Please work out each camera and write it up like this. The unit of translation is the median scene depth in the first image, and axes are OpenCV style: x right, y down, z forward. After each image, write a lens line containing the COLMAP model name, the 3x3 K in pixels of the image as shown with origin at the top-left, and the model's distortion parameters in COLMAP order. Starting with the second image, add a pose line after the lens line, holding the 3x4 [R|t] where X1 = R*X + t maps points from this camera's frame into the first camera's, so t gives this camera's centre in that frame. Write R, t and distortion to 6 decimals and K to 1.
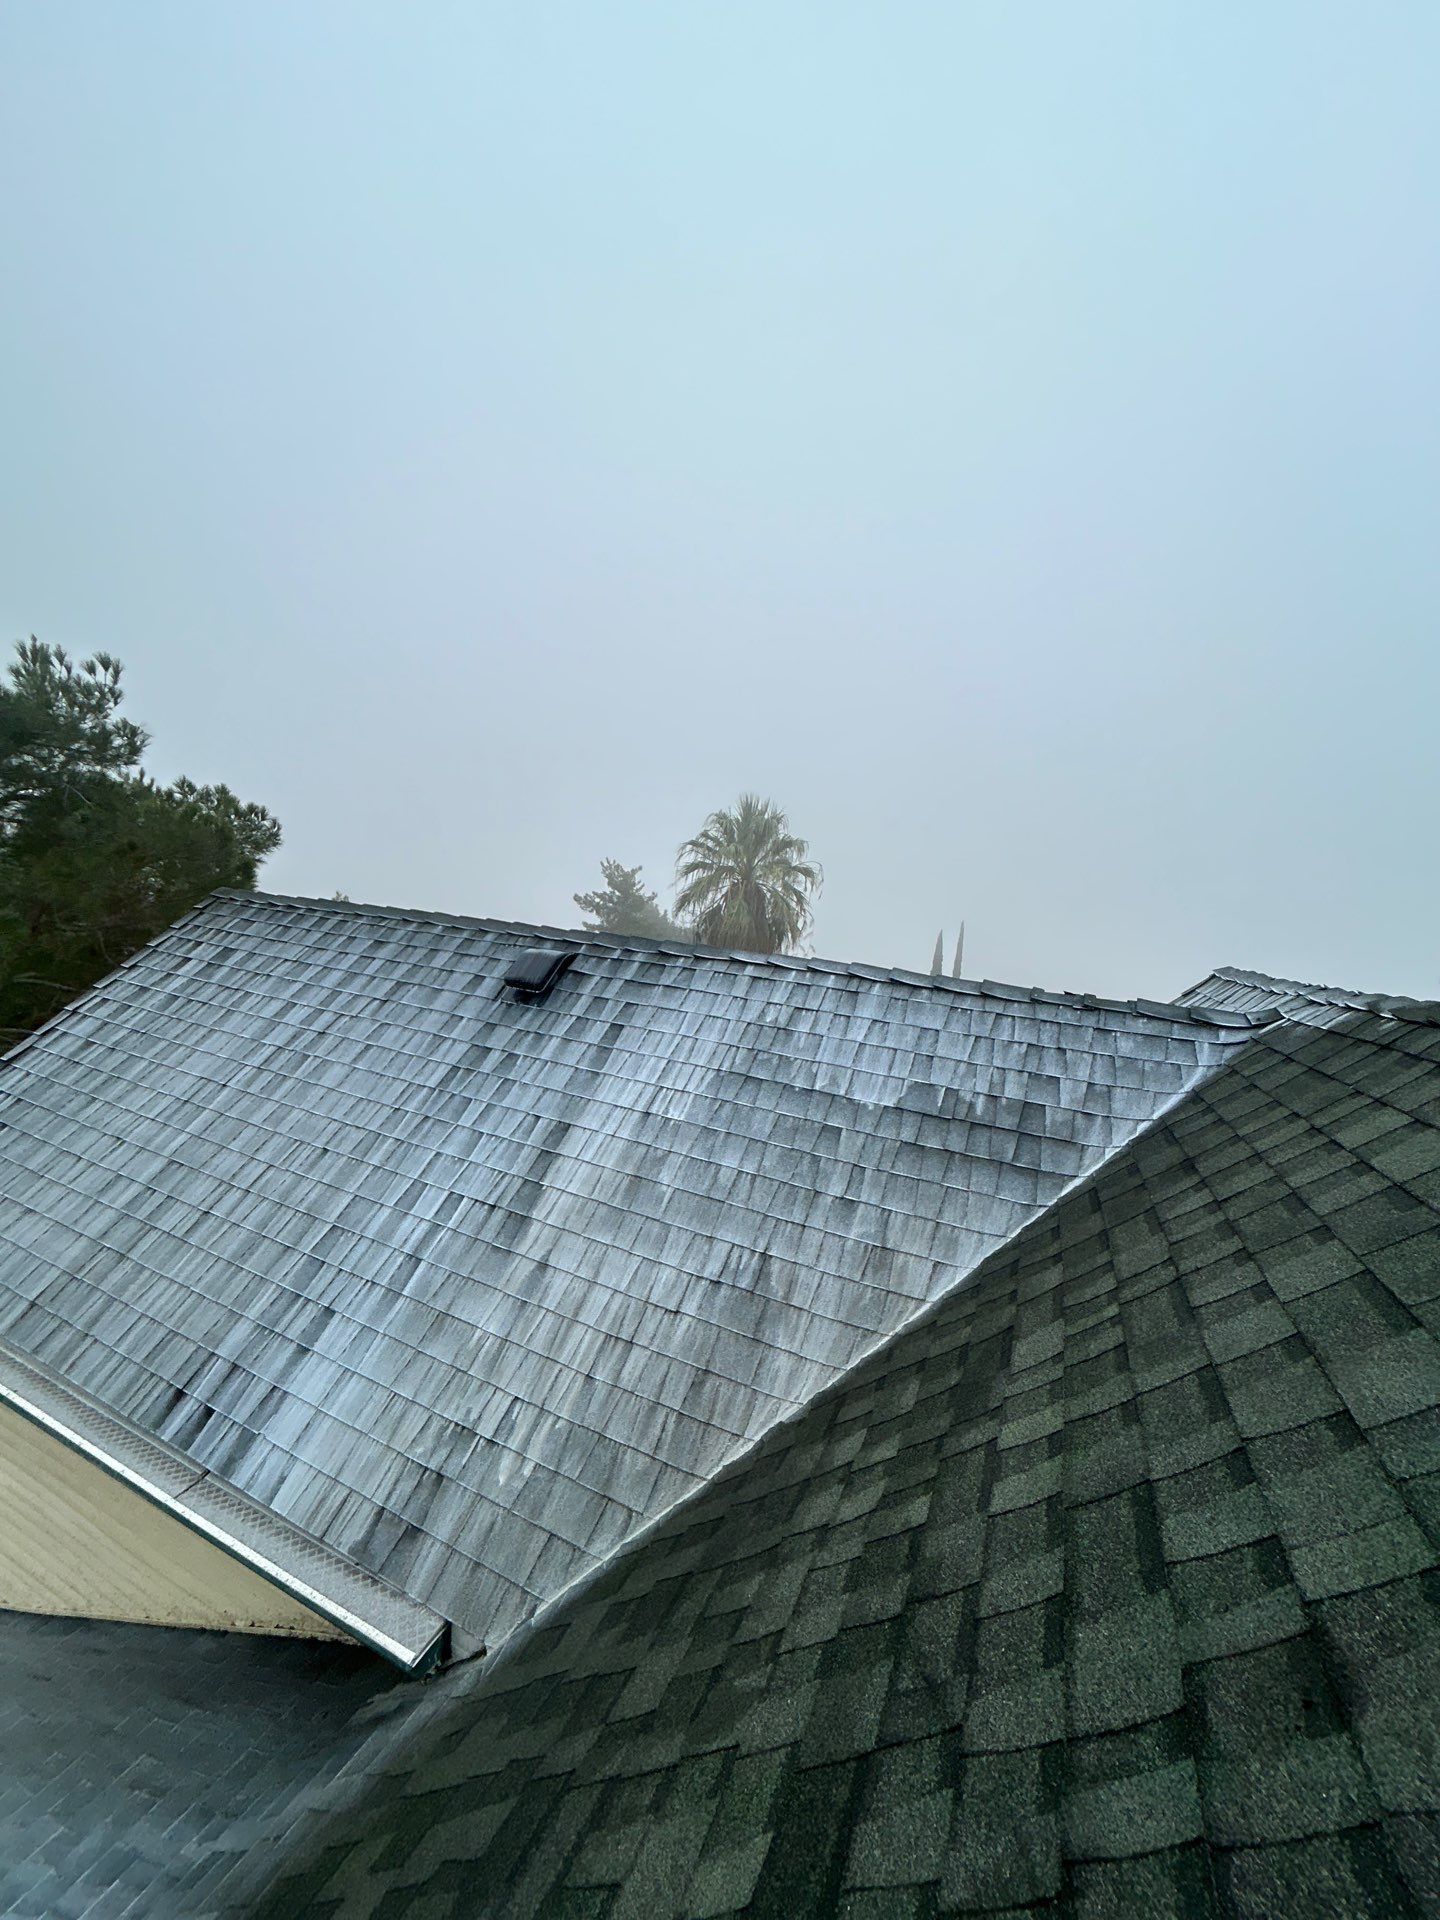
lens RADIAL K [[772.8, 0, 721.6], [0, 772.8, 959.1], [0, 0, 1]] dist [-0.000599, 0.000726]
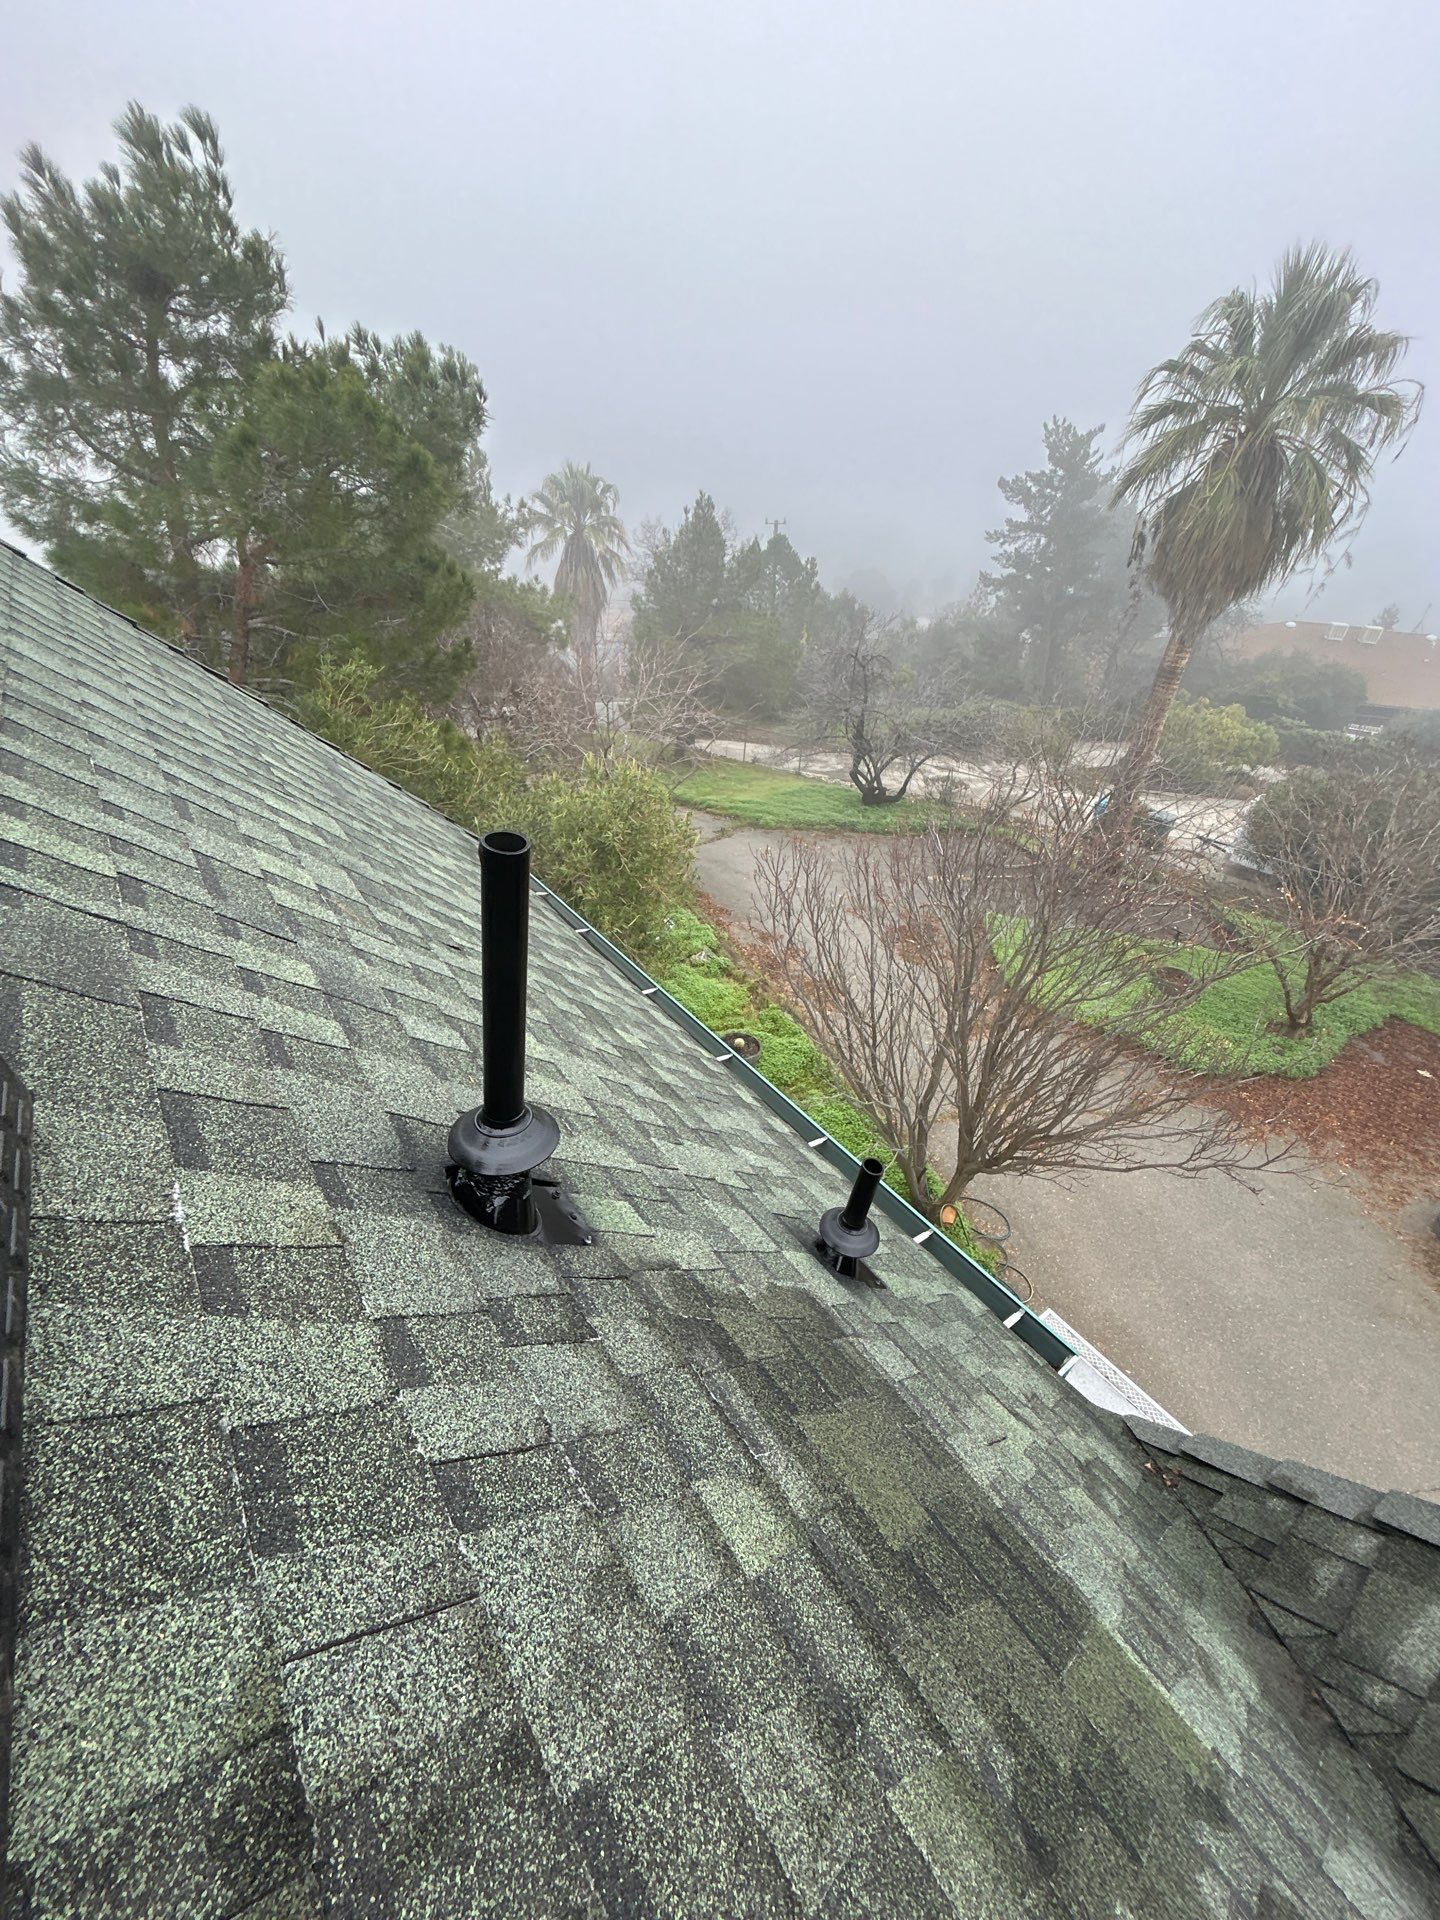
lens RADIAL K [[772.8, 0, 717.4], [0, 772.8, 963.8], [0, 0, 1]] dist [-0.000599, 0.000726]
pose [[0.862473, 0.223163, -0.454246, 0.037207], [0.008577, 0.890961, 0.453999, -0.009654], [0.506031, -0.395457, 0.766515, 0.162603]]
